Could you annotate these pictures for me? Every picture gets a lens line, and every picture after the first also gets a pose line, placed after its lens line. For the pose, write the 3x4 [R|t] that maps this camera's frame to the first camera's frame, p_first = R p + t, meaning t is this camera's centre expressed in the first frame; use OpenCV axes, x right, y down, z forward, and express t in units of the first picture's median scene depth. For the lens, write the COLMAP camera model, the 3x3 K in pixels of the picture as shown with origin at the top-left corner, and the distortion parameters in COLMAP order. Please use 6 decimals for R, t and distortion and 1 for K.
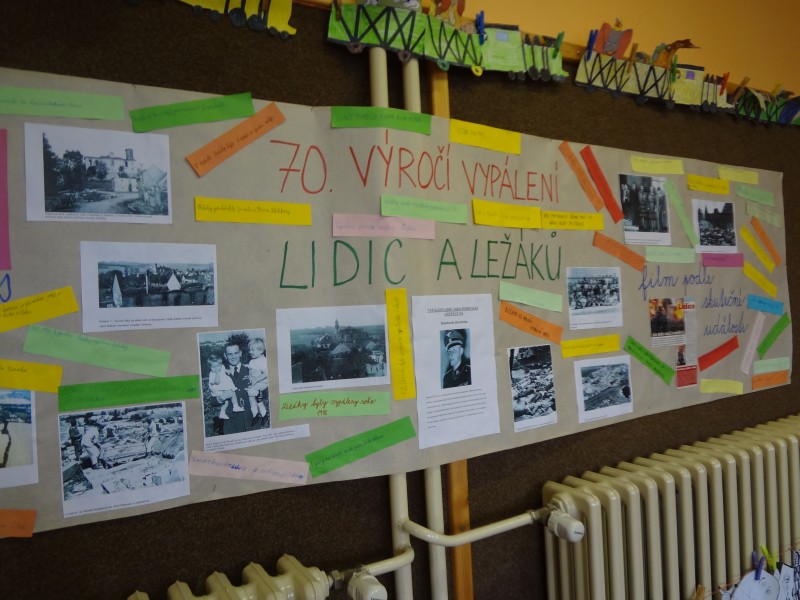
lens RADIAL K [[641.7, 0, 400.4], [0, 641.7, 271.8], [0, 0, 1]] dist [-0.053999, 0.009060]
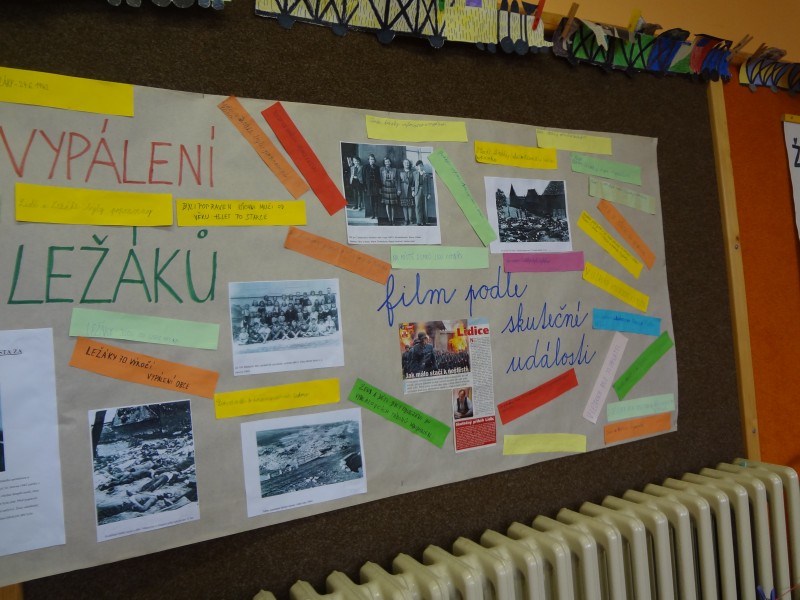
lens RADIAL K [[641.7, 0, 400.4], [0, 641.7, 271.8], [0, 0, 1]] dist [-0.053999, 0.009060]
pose [[0.997152, -0.034479, -0.067083, 0.441498], [0.033168, 0.999238, -0.020557, 0.001726], [0.067740, 0.018273, 0.997536, 0.313537]]
